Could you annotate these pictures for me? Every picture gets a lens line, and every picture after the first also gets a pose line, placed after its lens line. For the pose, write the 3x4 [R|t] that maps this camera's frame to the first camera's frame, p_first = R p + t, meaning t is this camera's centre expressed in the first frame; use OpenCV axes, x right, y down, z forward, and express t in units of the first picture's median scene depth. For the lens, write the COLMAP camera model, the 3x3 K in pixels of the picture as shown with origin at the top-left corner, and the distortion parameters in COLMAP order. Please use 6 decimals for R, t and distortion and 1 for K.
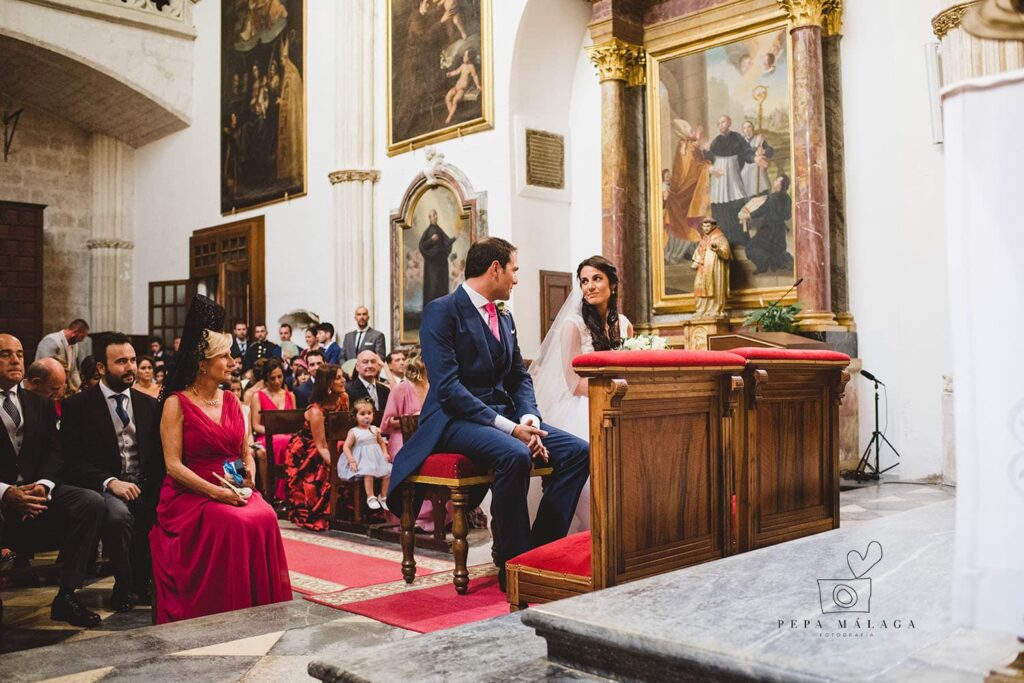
lens RADIAL K [[990.6, 0, 512.0], [0, 990.6, 341.5], [0, 0, 1]] dist [-0.046367, 0.000003]
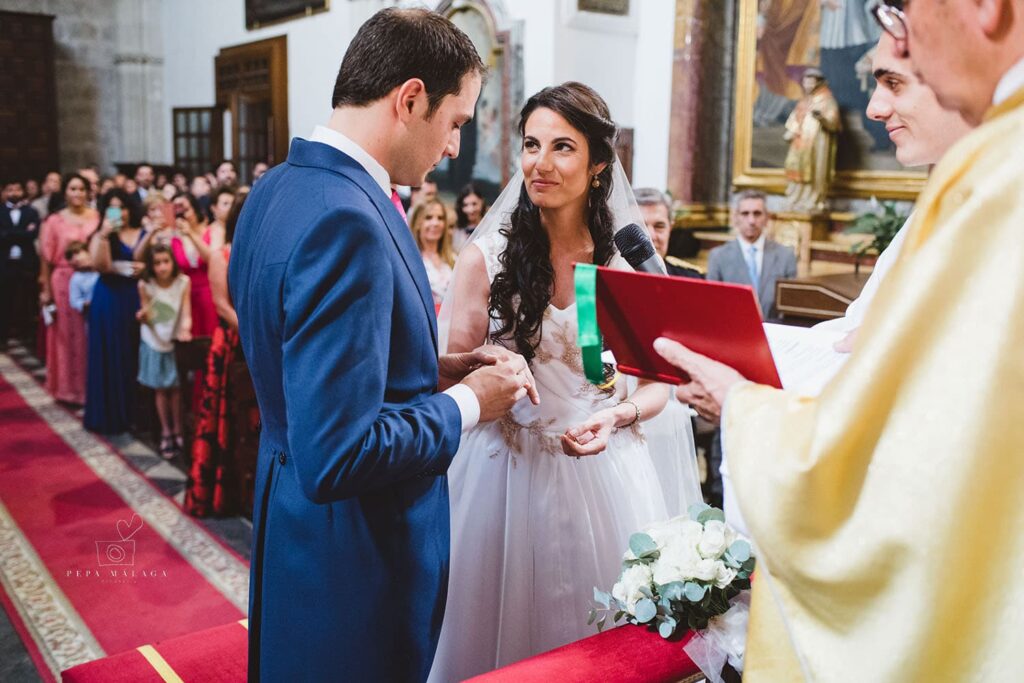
lens RADIAL K [[990.6, 0, 512.0], [0, 990.6, 341.5], [0, 0, 1]] dist [-0.046367, 0.000003]
pose [[0.992754, 0.050092, -0.109225, 0.060821], [-0.027114, 0.978908, 0.202494, -0.062577], [0.117065, -0.198065, 0.973173, 0.208980]]
